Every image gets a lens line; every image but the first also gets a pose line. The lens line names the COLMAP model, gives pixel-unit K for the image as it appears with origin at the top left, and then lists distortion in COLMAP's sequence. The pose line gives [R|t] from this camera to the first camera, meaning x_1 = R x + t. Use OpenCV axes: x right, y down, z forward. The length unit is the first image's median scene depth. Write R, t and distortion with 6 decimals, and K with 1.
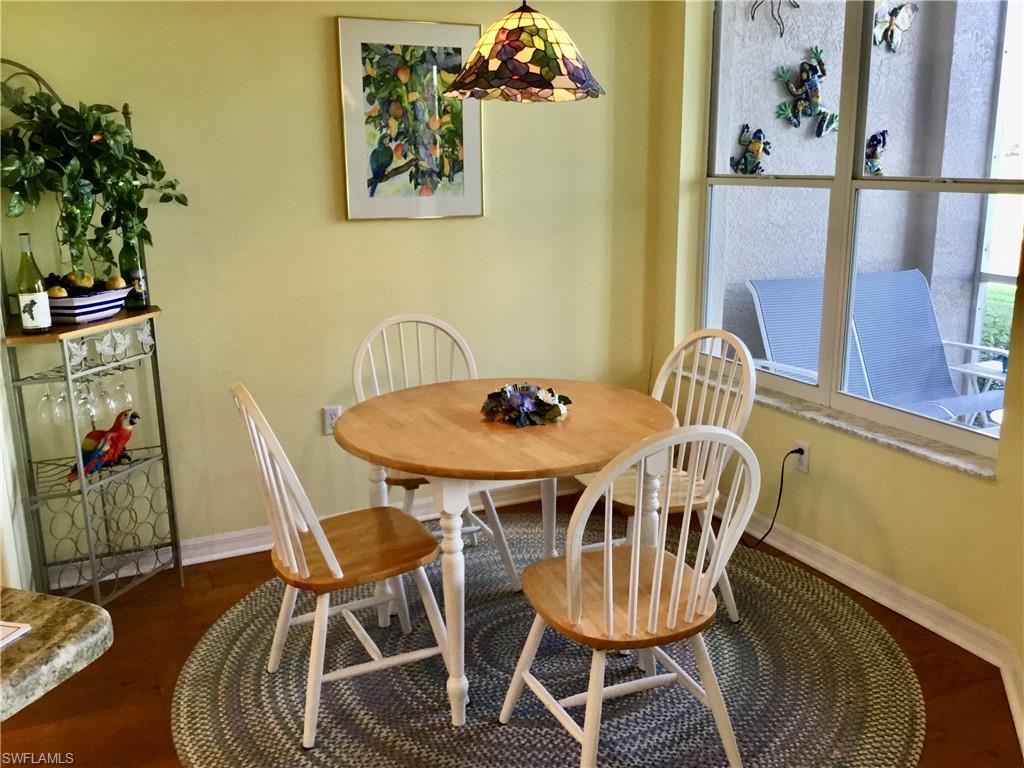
lens RADIAL K [[962.3, 0, 510.2], [0, 962.3, 412.5], [0, 0, 1]] dist [-0.013441, -0.021340]
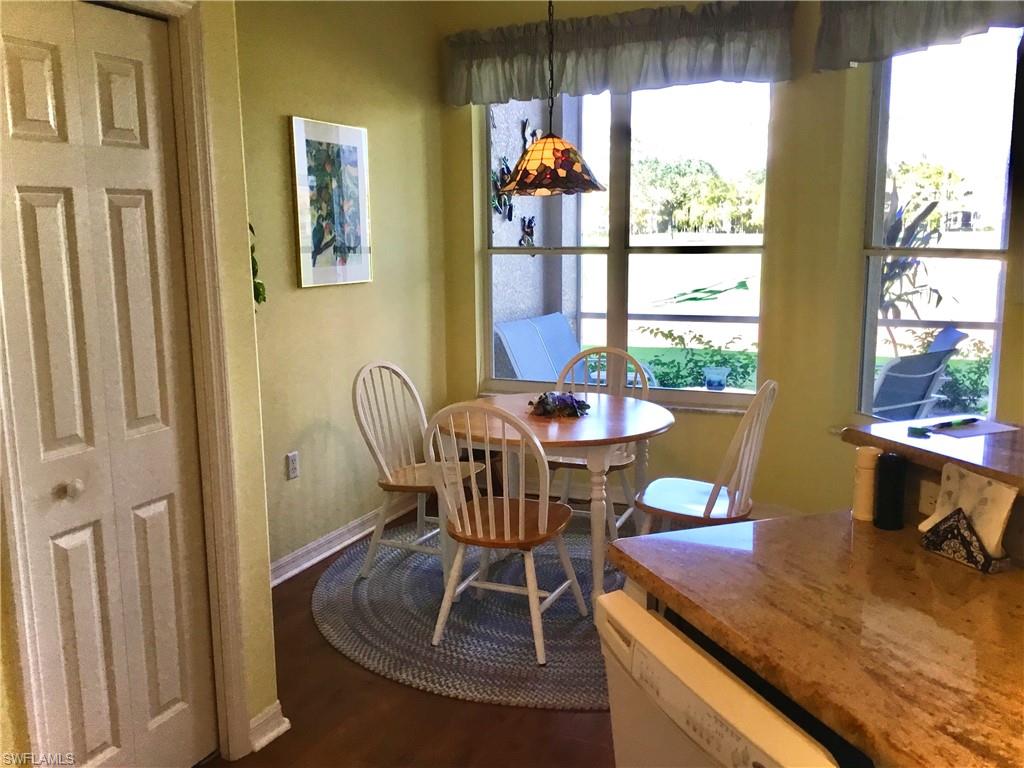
lens RADIAL K [[962.3, 0, 510.2], [0, 962.3, 412.5], [0, 0, 1]] dist [-0.013441, -0.021340]
pose [[0.753533, -0.117172, 0.646883, -0.750279], [0.165641, 0.986082, -0.014338, 0.008048], [-0.636200, 0.117955, 0.762454, -0.029054]]
